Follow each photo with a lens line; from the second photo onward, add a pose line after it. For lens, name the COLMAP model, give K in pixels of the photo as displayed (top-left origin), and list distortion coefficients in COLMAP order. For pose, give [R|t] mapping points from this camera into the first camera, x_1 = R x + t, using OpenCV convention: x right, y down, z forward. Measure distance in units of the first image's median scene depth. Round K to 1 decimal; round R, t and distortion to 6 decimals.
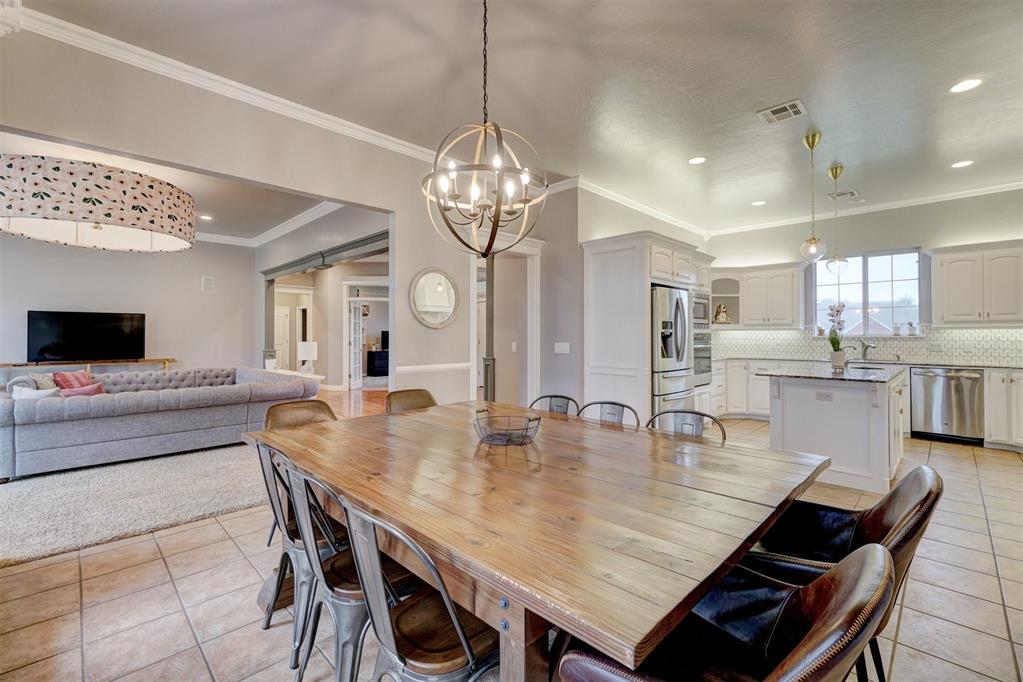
lens RADIAL K [[440.1, 0, 511.1], [0, 440.1, 331.8], [0, 0, 1]] dist [-0.008822, 0.002452]
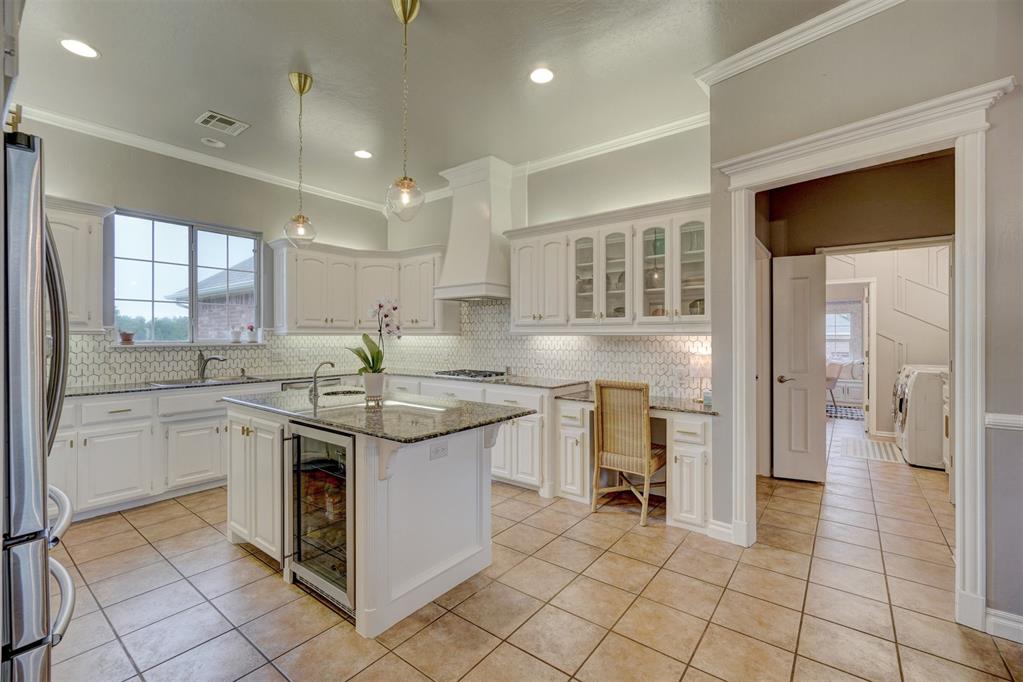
lens RADIAL K [[440.1, 0, 509.0], [0, 440.1, 336.2], [0, 0, 1]] dist [-0.008822, 0.002452]
pose [[-0.134695, 0.001501, 0.990886, 0.073639], [-0.009386, 0.999952, -0.002791, -0.006224], [-0.990843, -0.009676, -0.134674, 0.689795]]
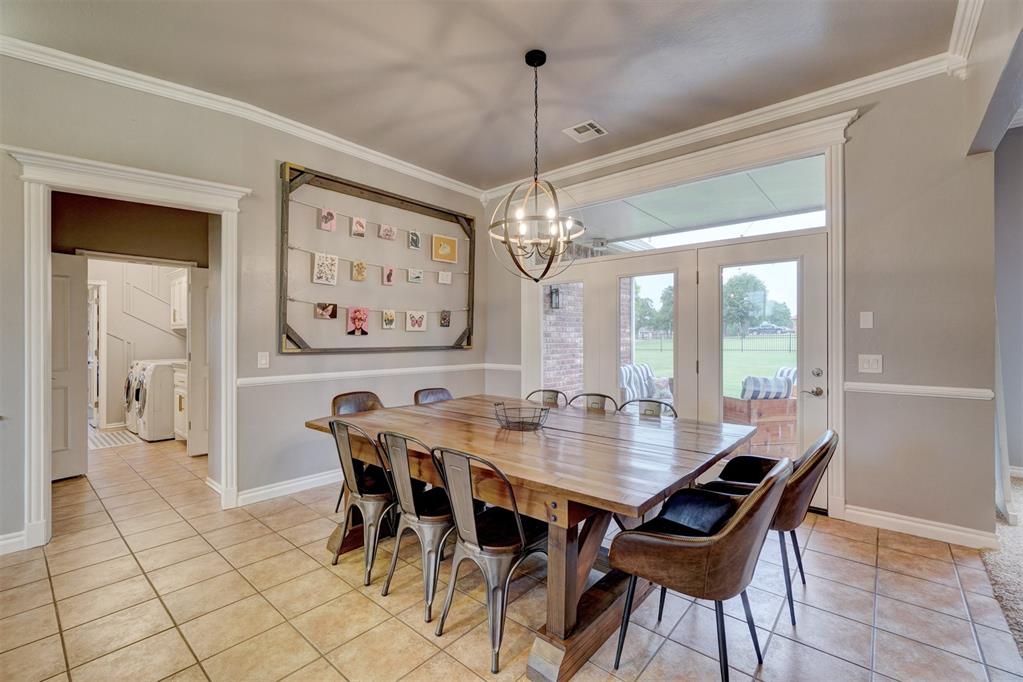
lens RADIAL K [[440.1, 0, 514.7], [0, 440.1, 336.5], [0, 0, 1]] dist [-0.008822, 0.002452]
pose [[-0.996442, 0.001245, -0.084269, 0.042554], [0.002390, 0.999906, -0.013486, 0.002447], [0.084245, -0.013640, -0.996352, 0.895288]]
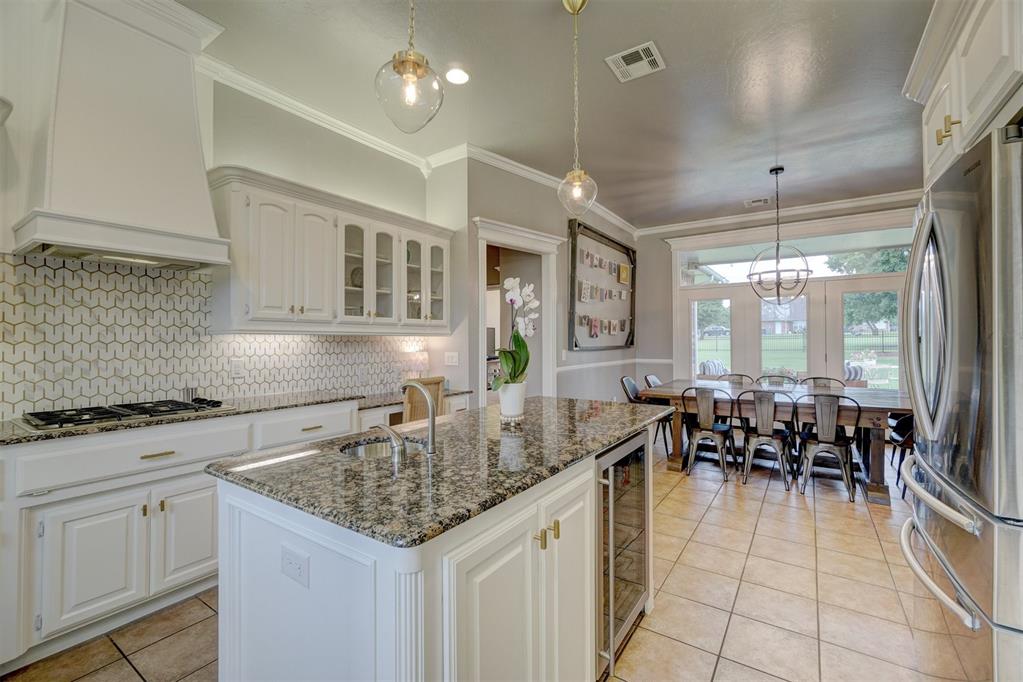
lens RADIAL K [[440.1, 0, 513.9], [0, 440.1, 338.6], [0, 0, 1]] dist [-0.008822, 0.002452]
pose [[-0.980029, 0.004256, -0.198807, 0.642166], [0.006733, 0.999908, -0.011784, 0.002609], [0.198739, -0.012887, -0.979968, 1.118418]]
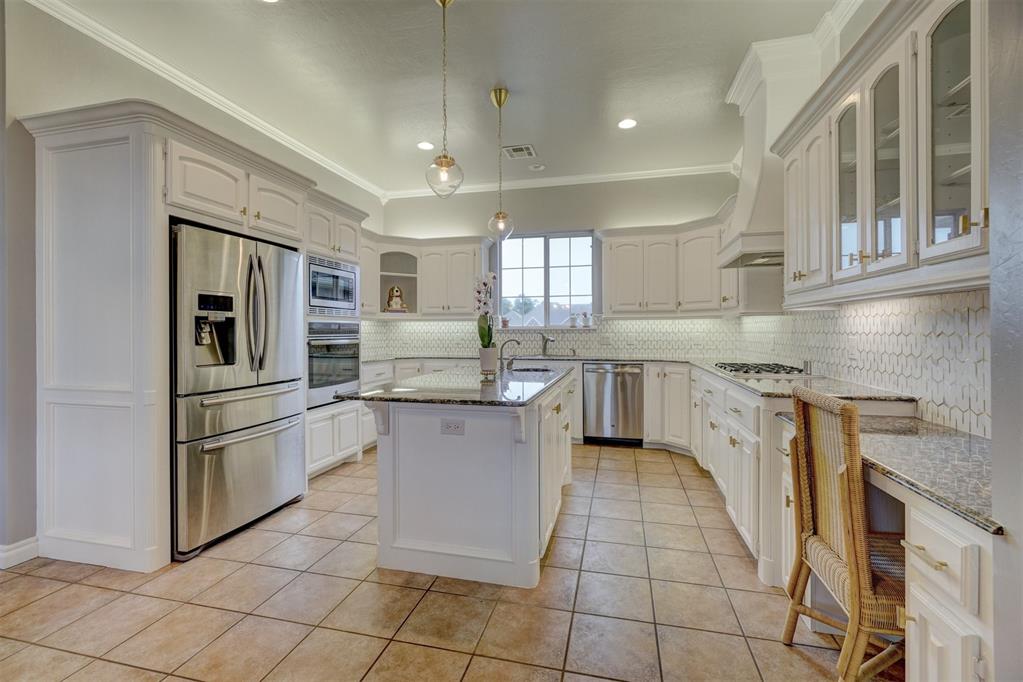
lens RADIAL K [[440.1, 0, 516.8], [0, 440.1, 332.3], [0, 0, 1]] dist [-0.008822, 0.002452]
pose [[0.849425, -0.001992, 0.527706, 0.335767], [-0.003238, 0.999954, 0.008987, 0.011559], [-0.527700, -0.009343, 0.849380, 0.324841]]
